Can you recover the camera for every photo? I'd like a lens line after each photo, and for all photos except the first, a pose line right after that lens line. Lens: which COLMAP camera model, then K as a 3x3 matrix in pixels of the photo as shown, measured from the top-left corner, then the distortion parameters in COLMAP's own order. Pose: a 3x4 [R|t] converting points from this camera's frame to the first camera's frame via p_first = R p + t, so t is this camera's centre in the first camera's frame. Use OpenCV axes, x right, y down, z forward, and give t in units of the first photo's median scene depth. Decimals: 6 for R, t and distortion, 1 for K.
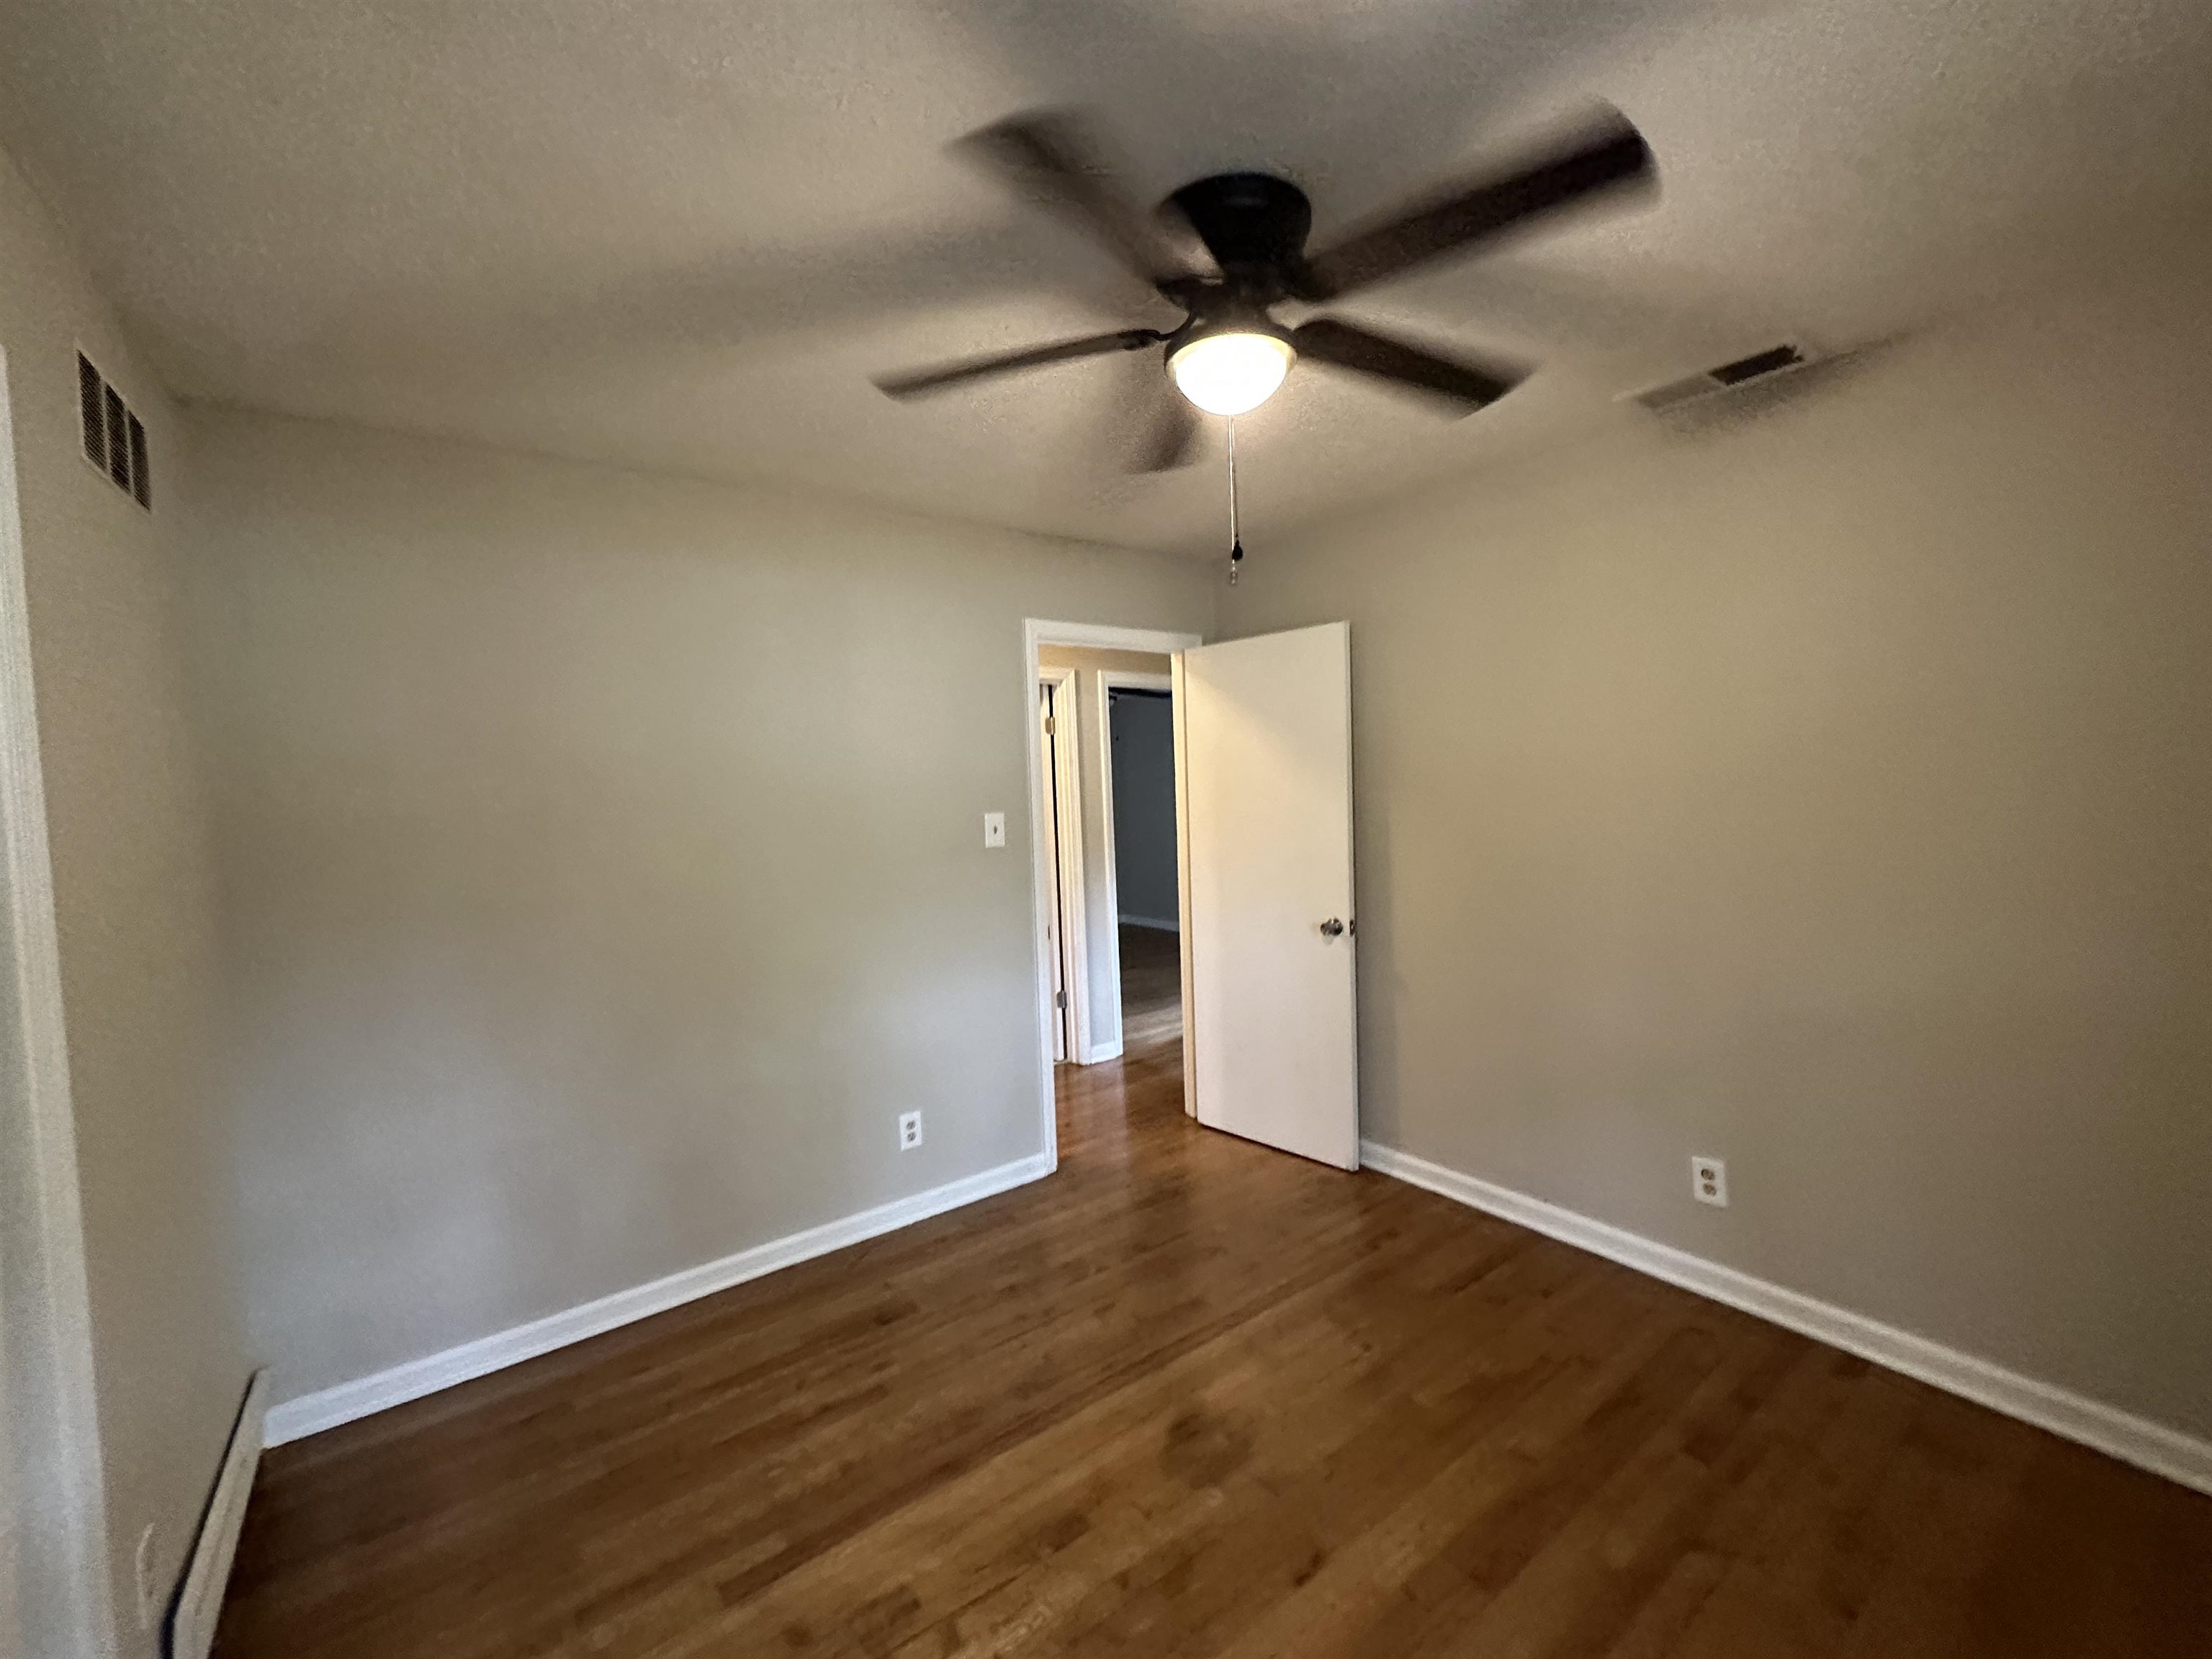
lens RADIAL K [[889.4, 0, 1106.0], [0, 889.4, 829.5], [0, 0, 1]] dist [-0.003219, 0.000518]
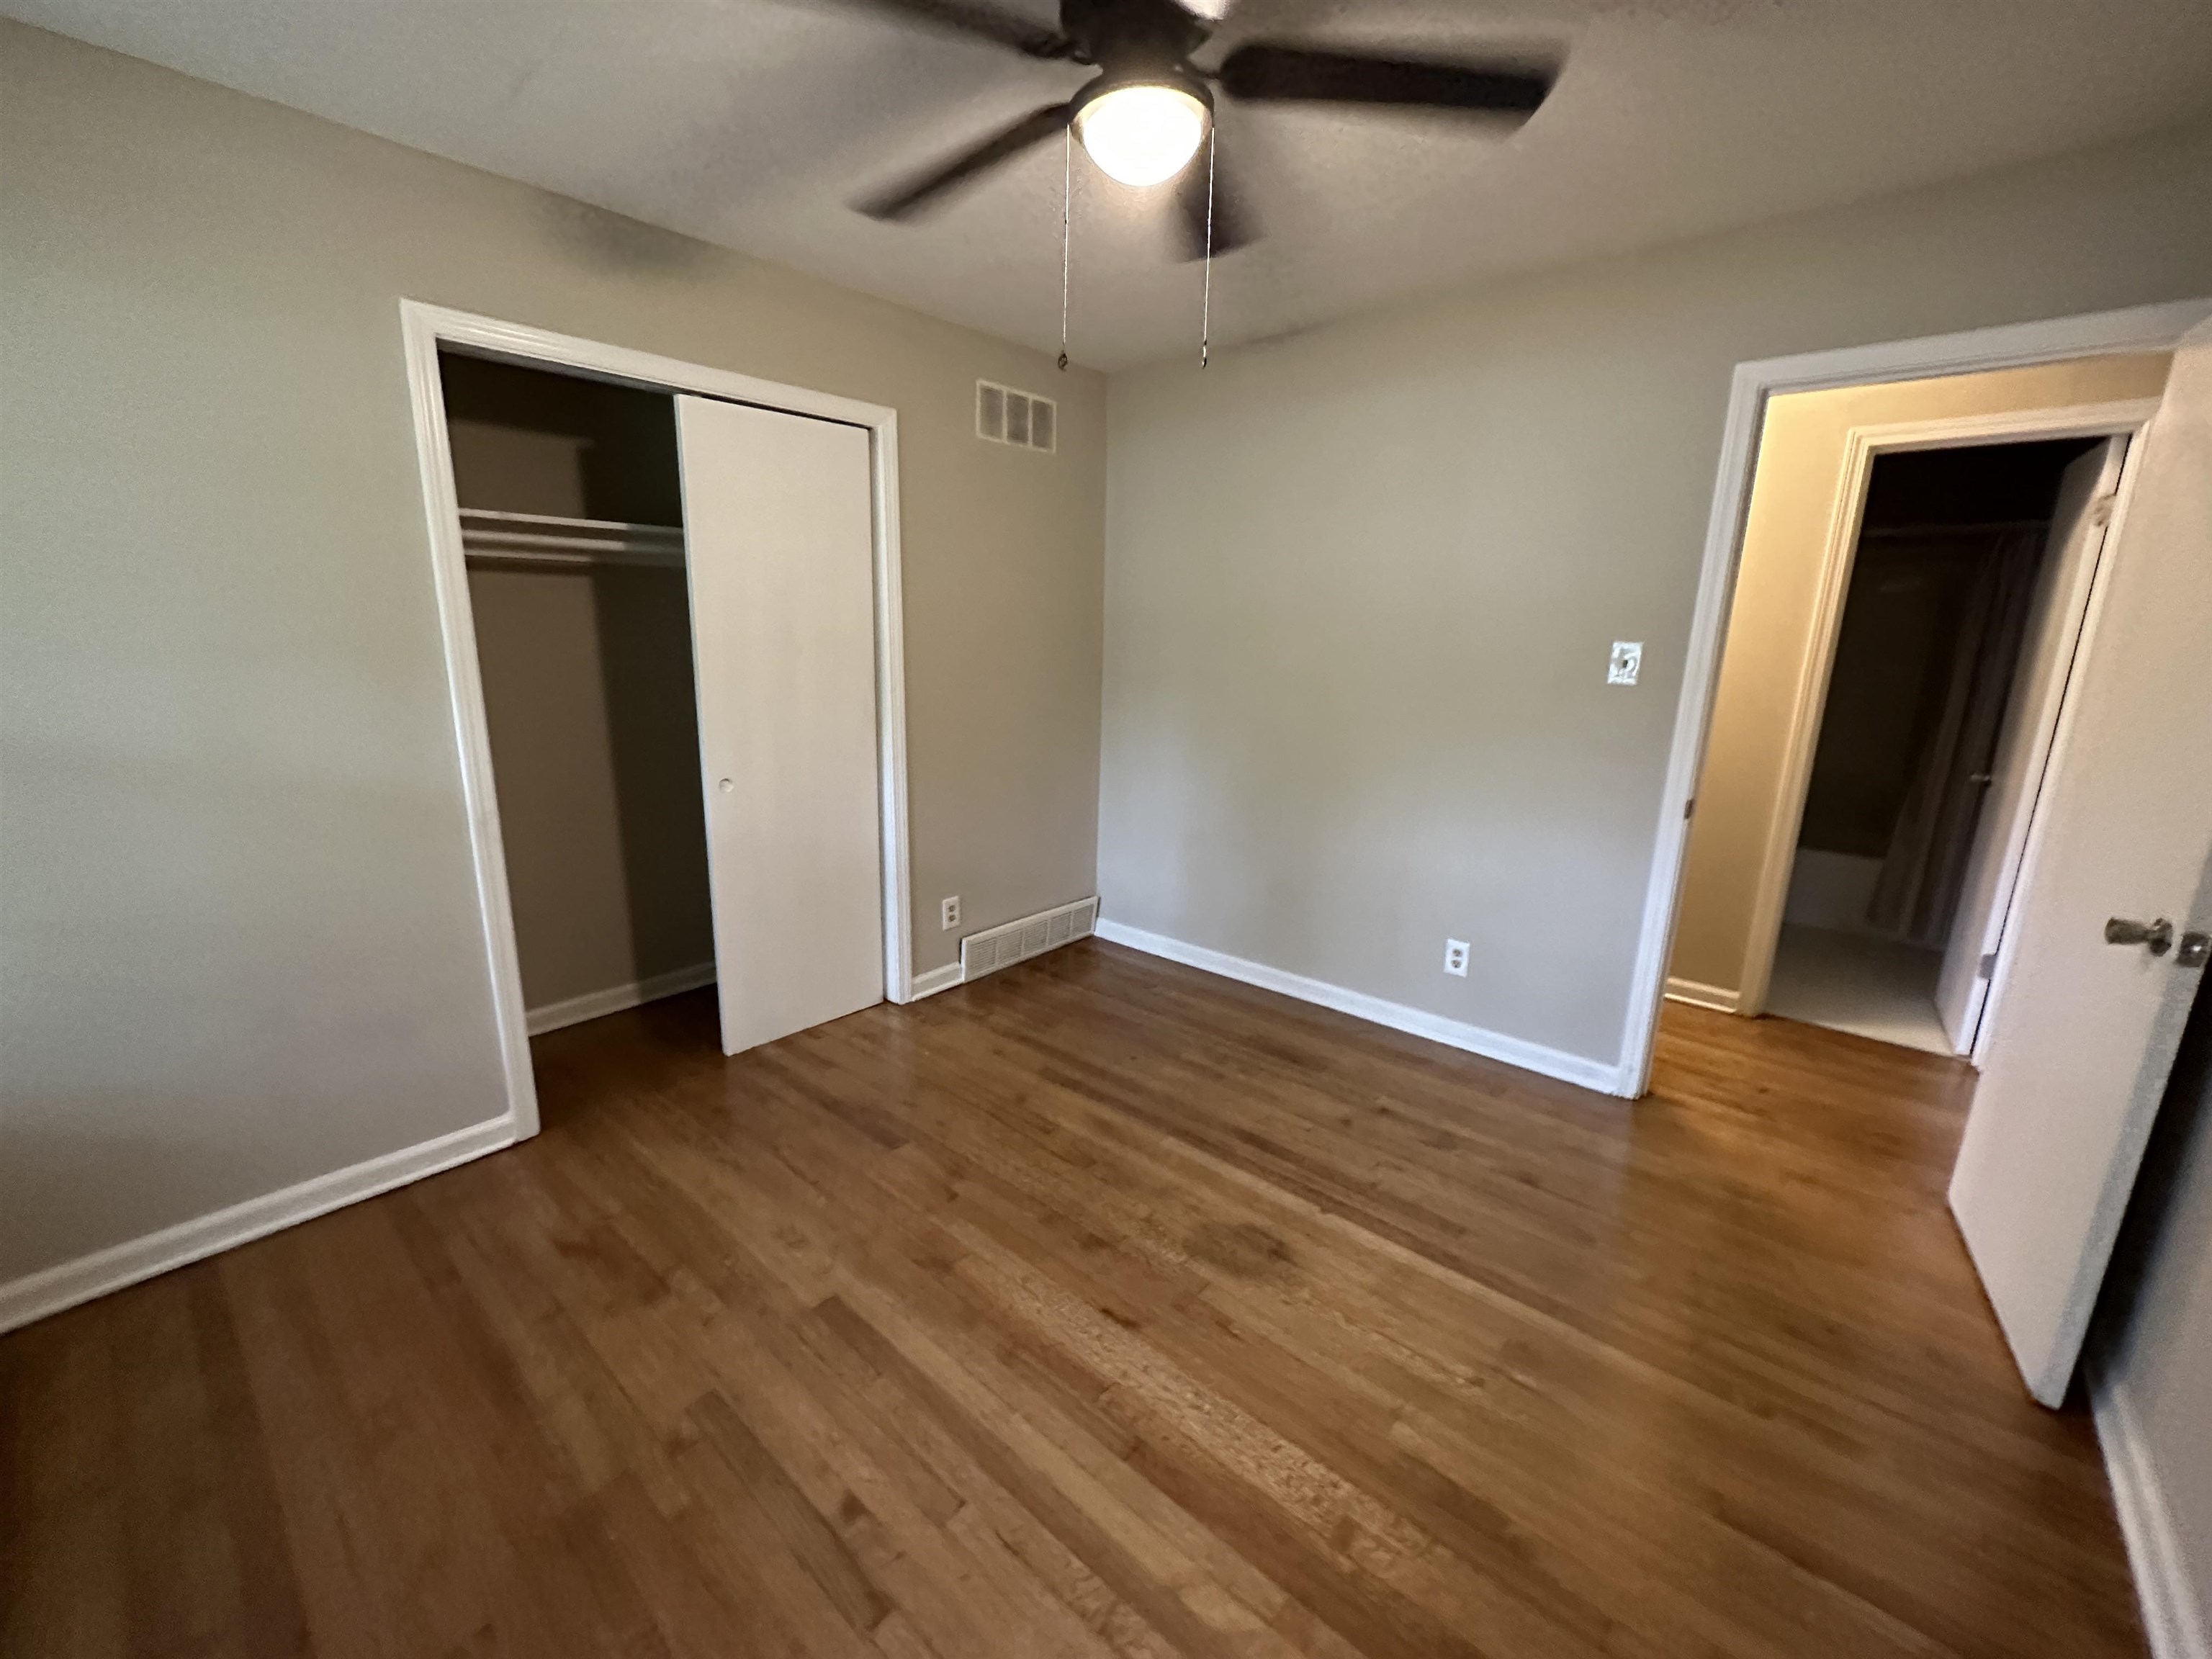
lens RADIAL K [[889.4, 0, 1106.0], [0, 889.4, 829.5], [0, 0, 1]] dist [-0.003219, 0.000518]
pose [[0.215565, 0.260139, -0.941201, 0.756253], [-0.072760, 0.965462, 0.250180, -0.028741], [0.973775, 0.014551, 0.227047, 0.486416]]
